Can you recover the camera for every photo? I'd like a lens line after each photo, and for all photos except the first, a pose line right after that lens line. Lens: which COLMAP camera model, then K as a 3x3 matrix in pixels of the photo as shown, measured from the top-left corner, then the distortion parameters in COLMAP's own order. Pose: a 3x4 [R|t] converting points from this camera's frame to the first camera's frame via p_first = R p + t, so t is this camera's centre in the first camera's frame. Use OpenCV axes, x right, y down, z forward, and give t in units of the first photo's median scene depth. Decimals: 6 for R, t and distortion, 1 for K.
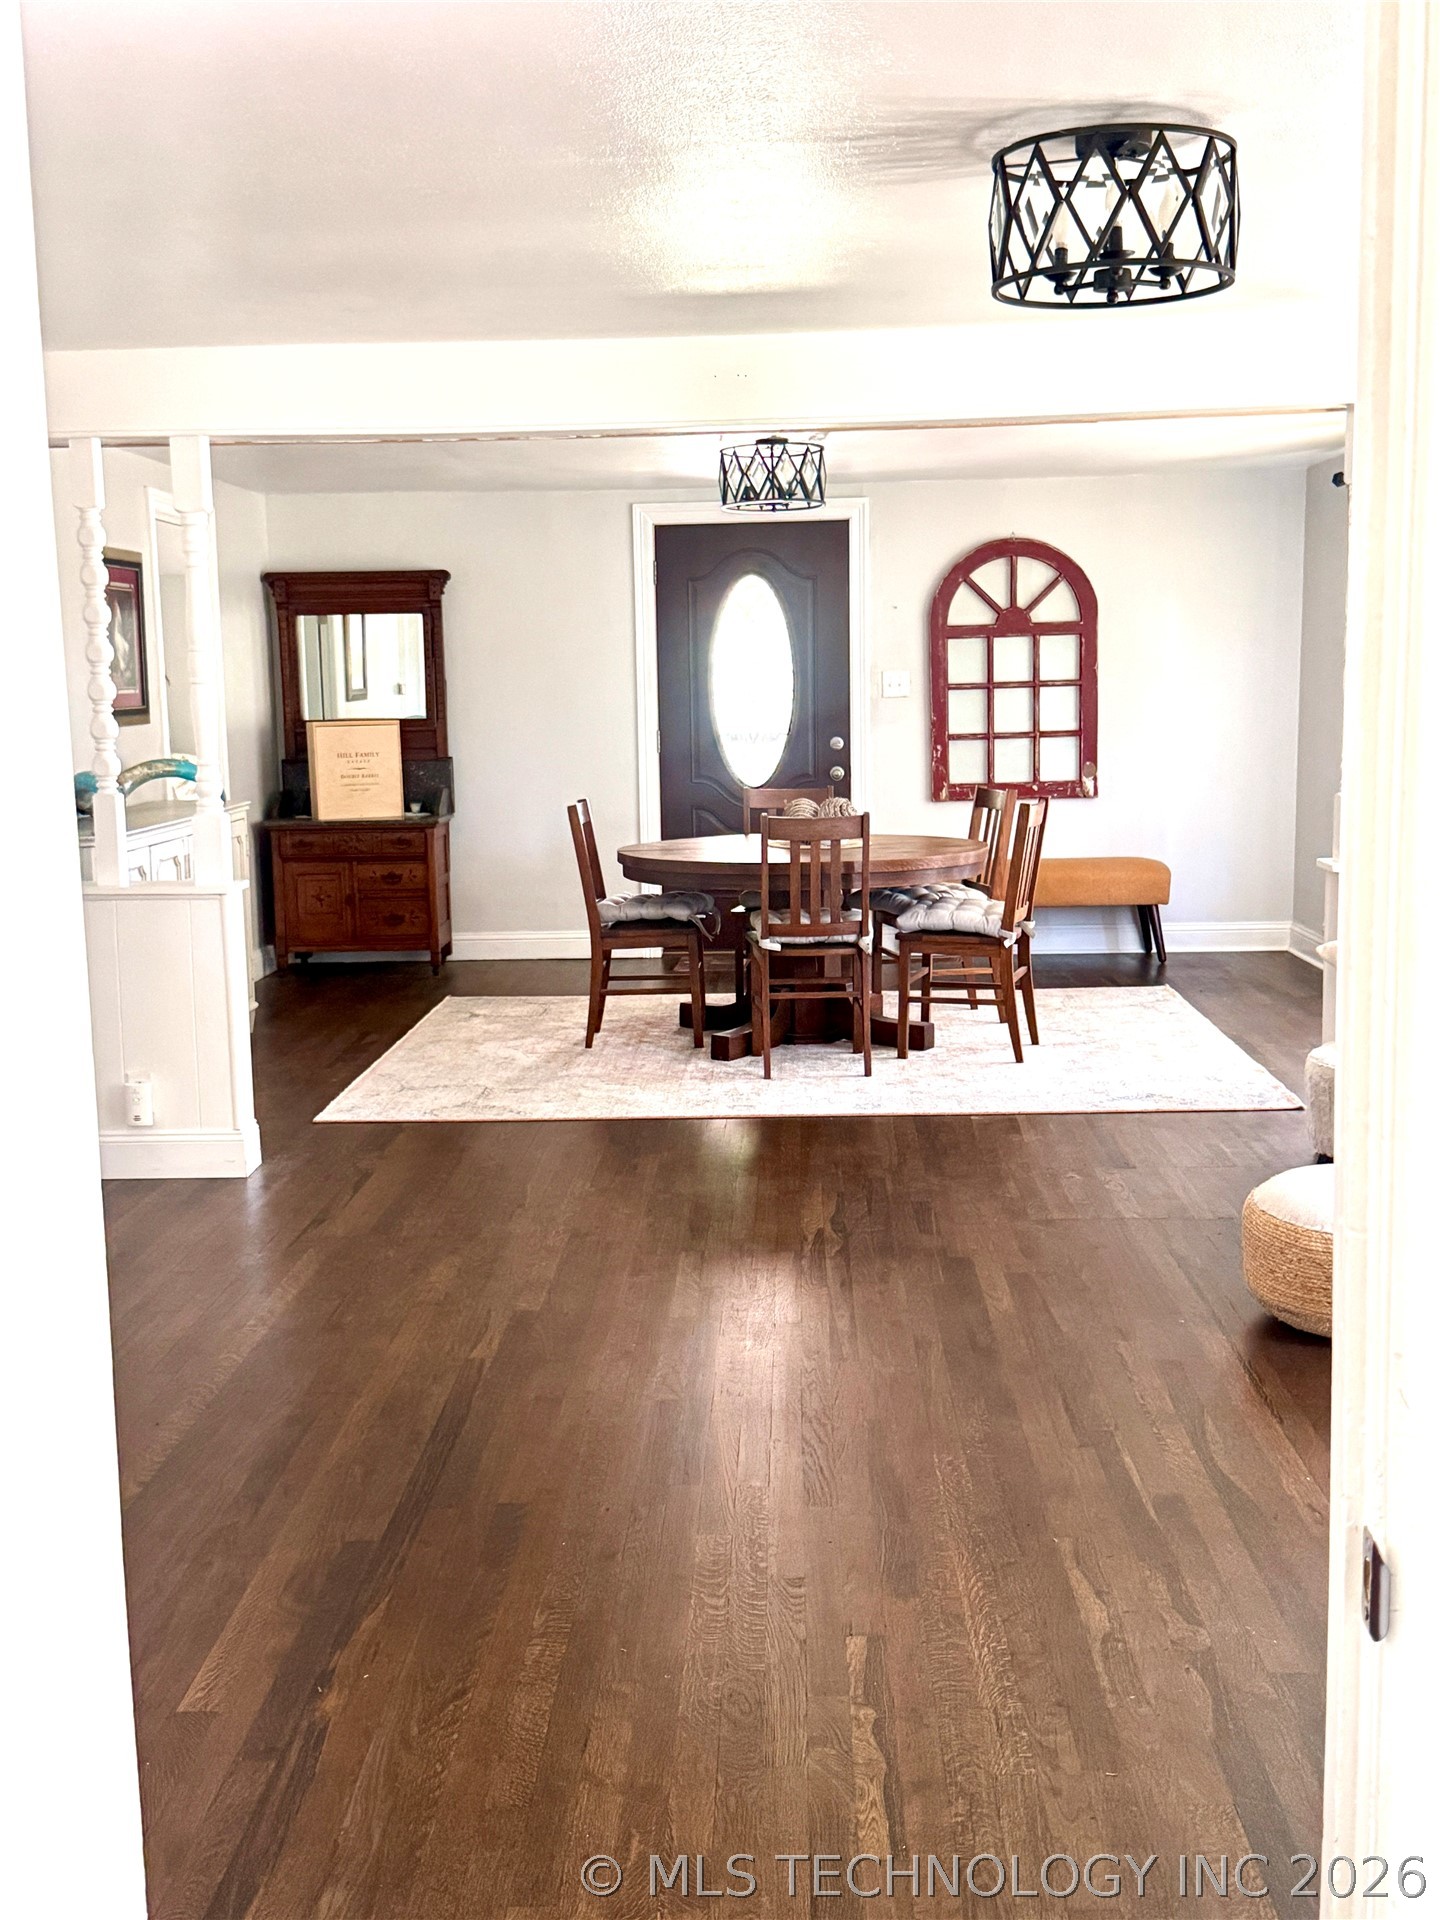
lens RADIAL K [[2106.4, 0, 713.3], [0, 2106.4, 957.5], [0, 0, 1]] dist [0.156099, 0.000000]
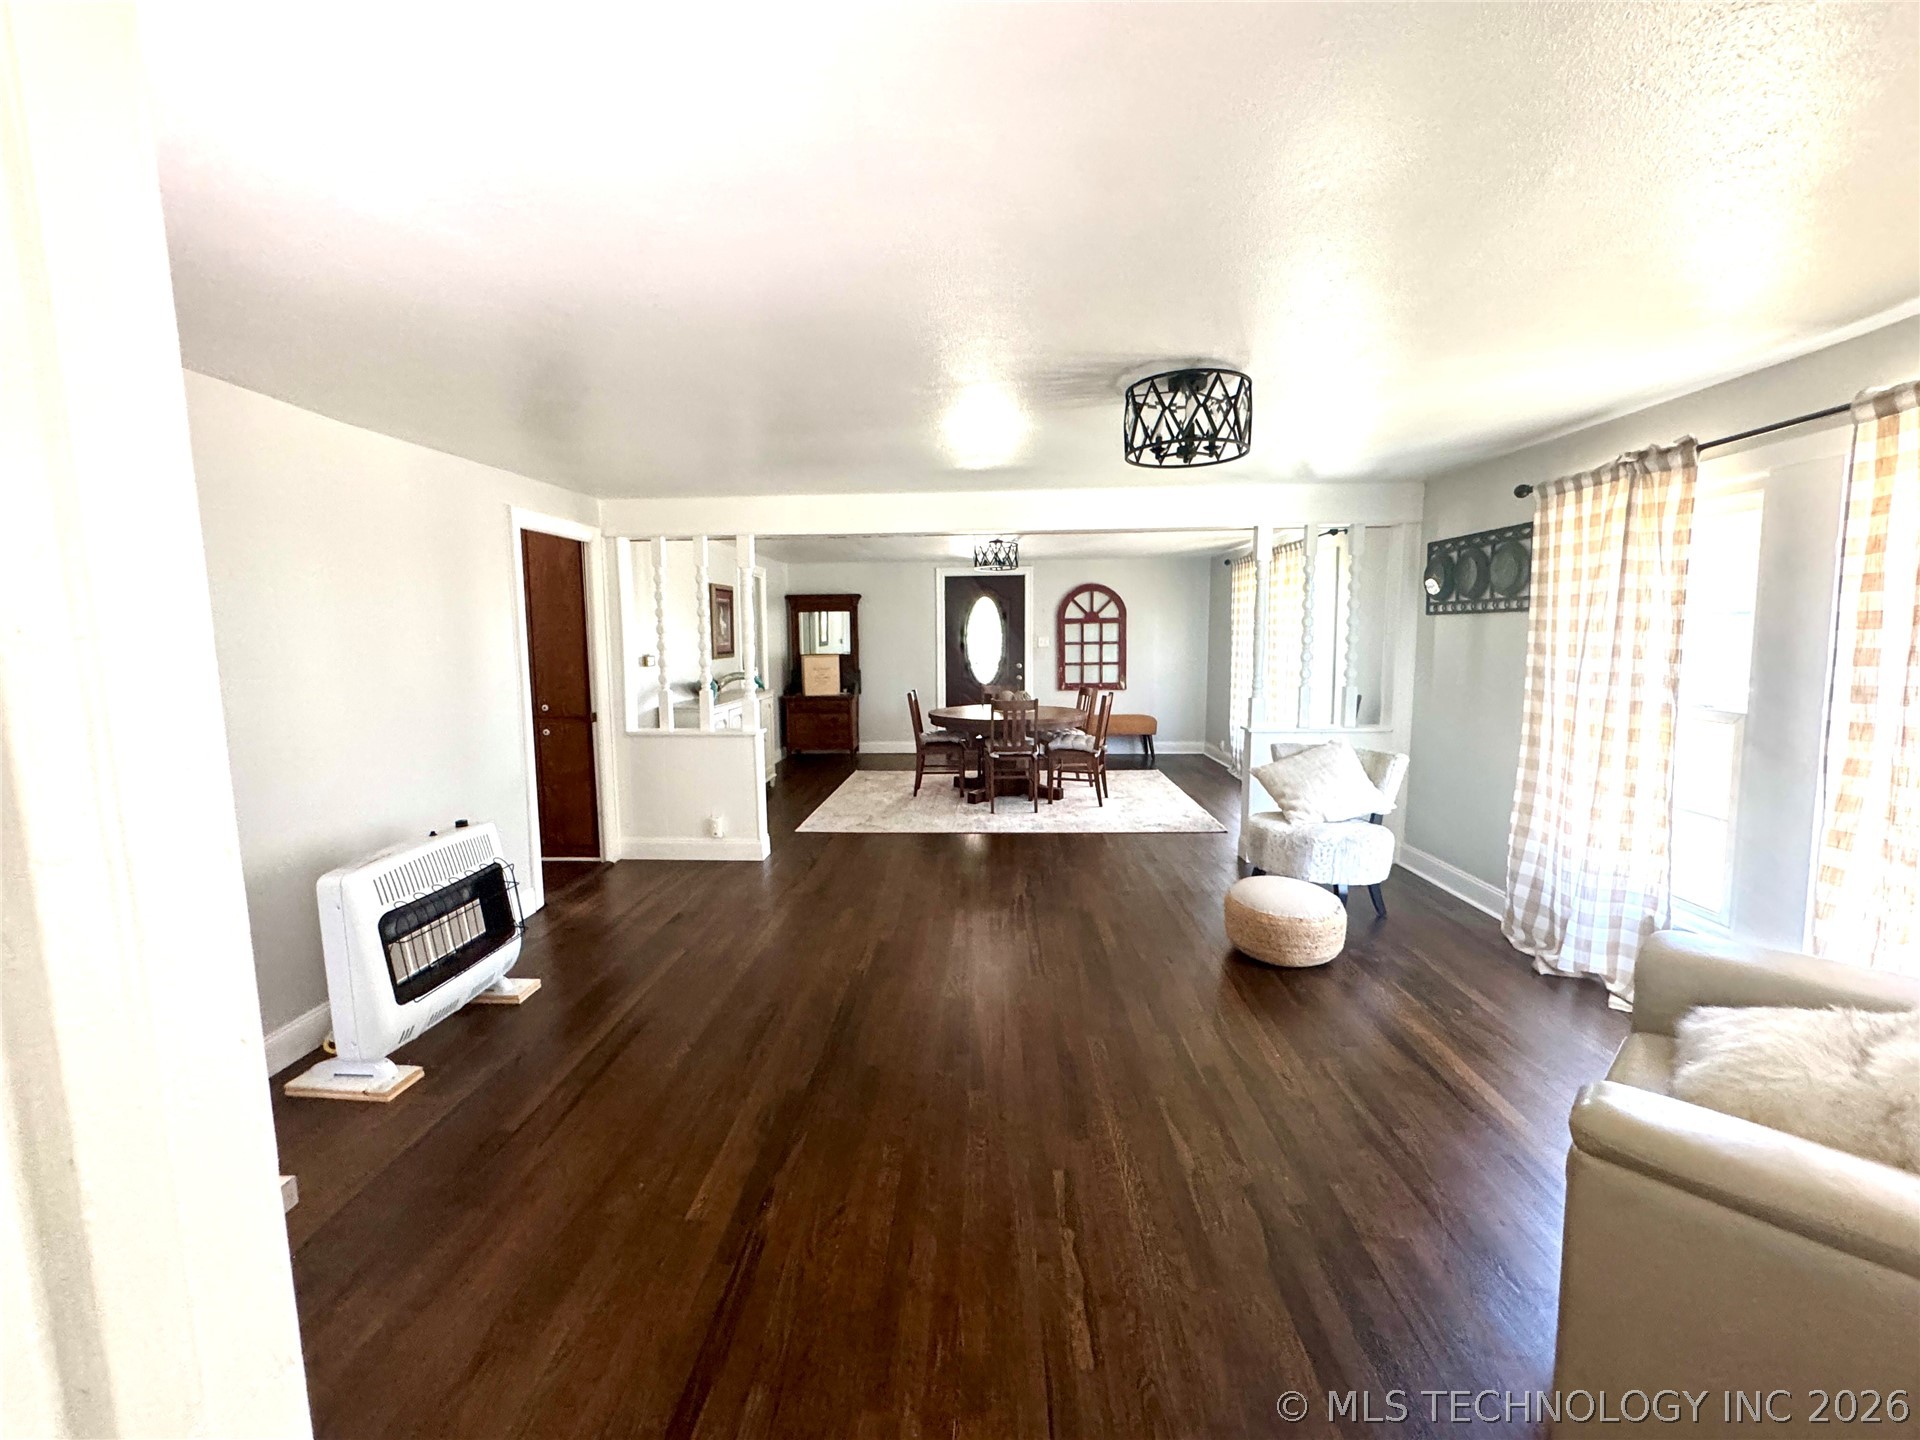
lens RADIAL K [[789.8, 0, 959.0], [0, 789.8, 711.7], [0, 0, 1]] dist [-0.001200, 0.000003]
pose [[0.999926, 0.011357, -0.004264, -0.006345], [-0.011501, 0.999304, -0.035477, -0.016546], [0.003859, 0.035523, 0.999361, 0.098381]]
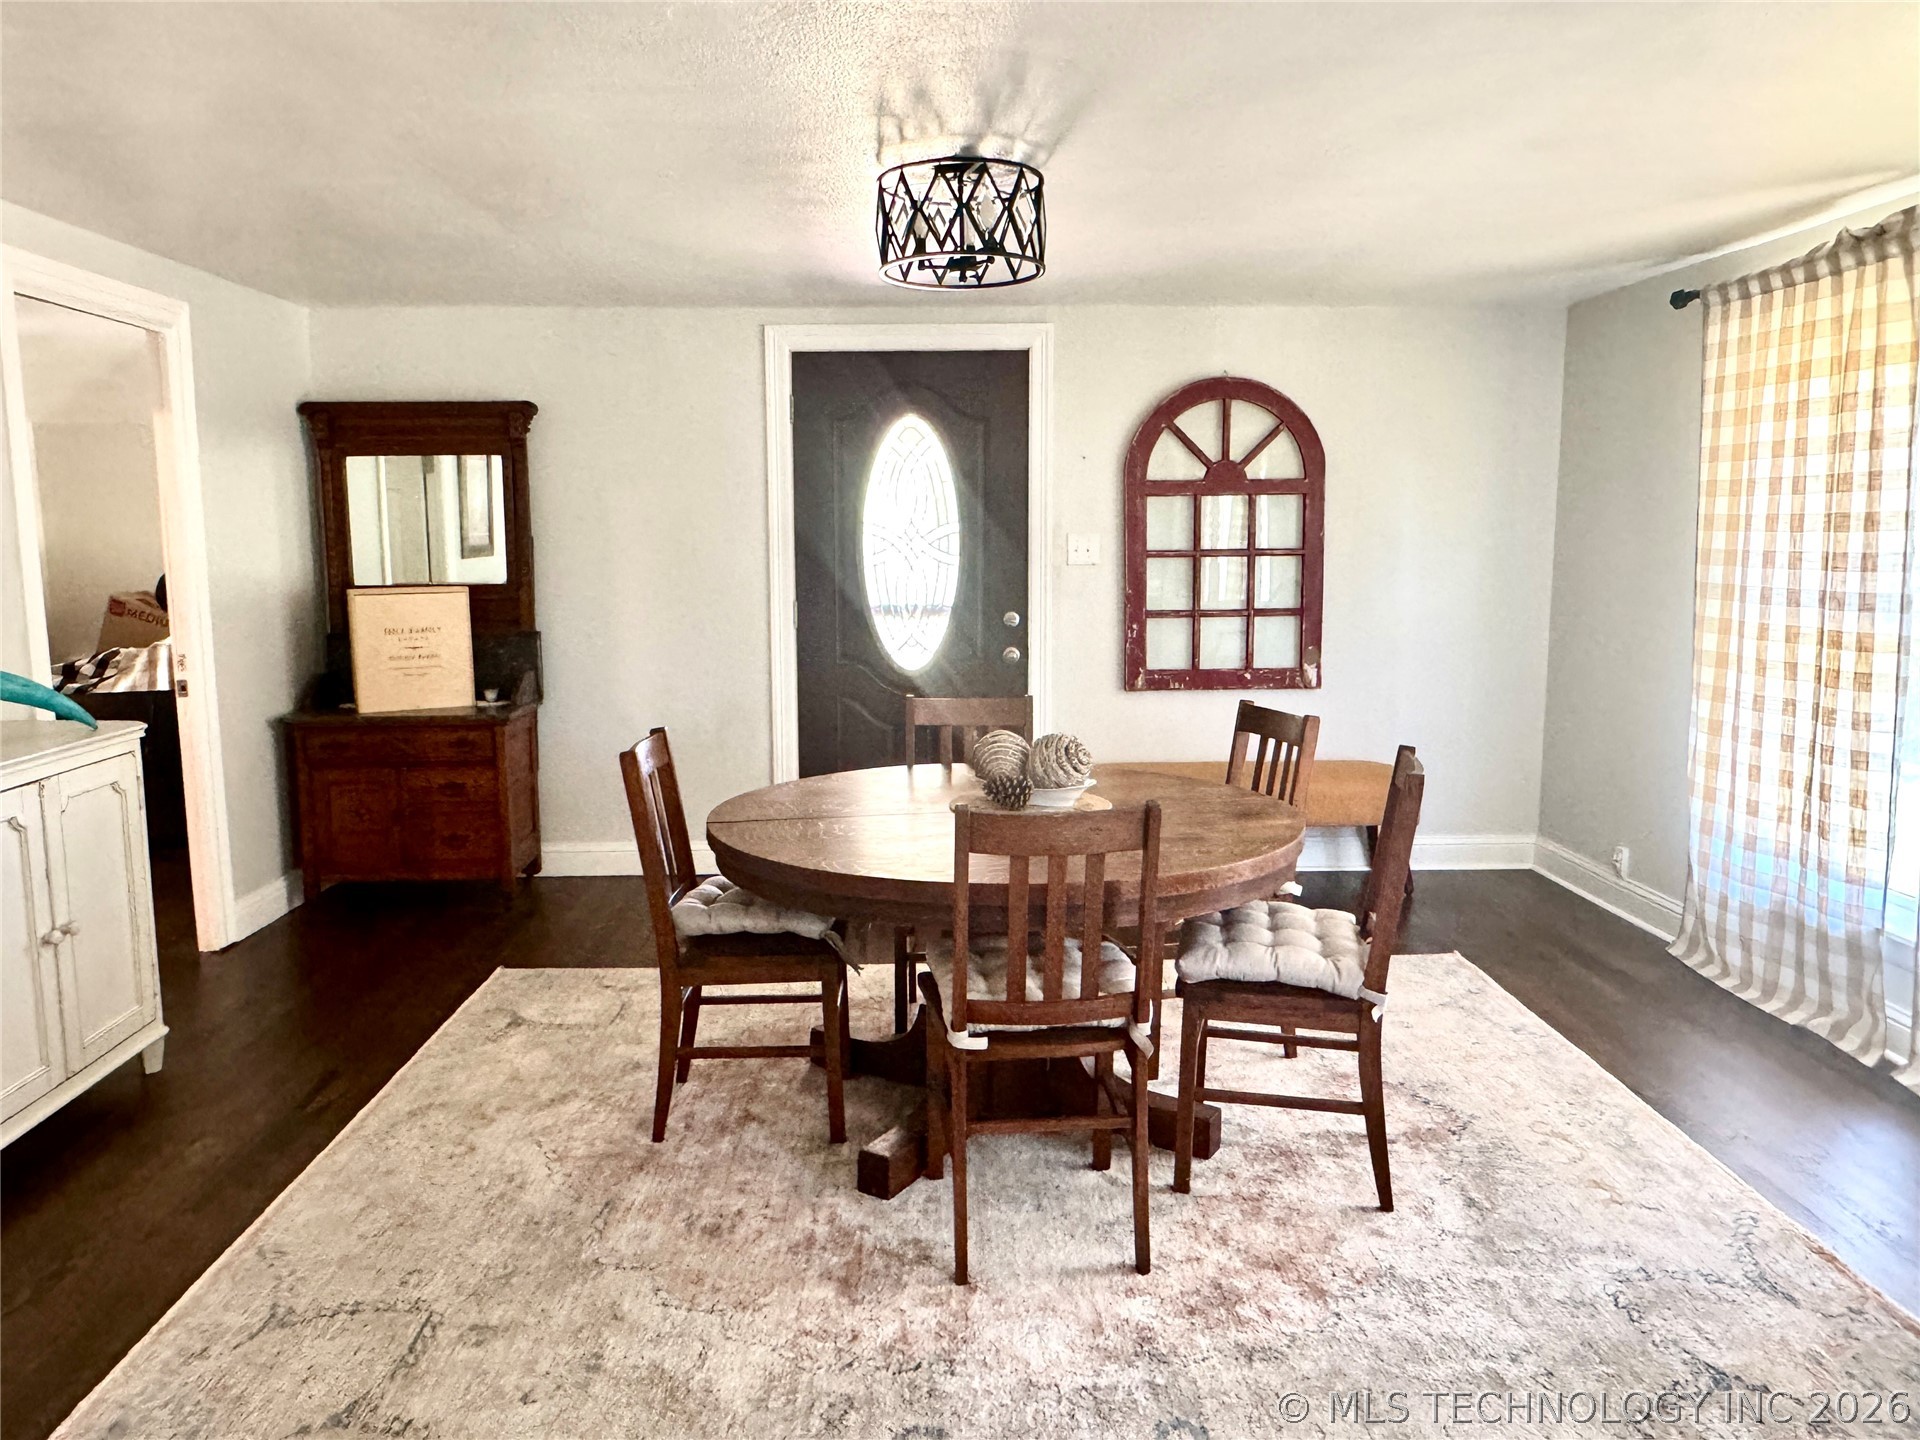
lens RADIAL K [[1387.0, 0, 957.6], [0, 1387.0, 710.5], [0, 0, 1]] dist [0.039716, -0.053228]
pose [[0.997550, 0.004750, 0.069789, -0.000919], [-0.004429, 0.999979, -0.004754, -0.065097], [-0.069810, 0.004433, 0.997550, 0.472321]]
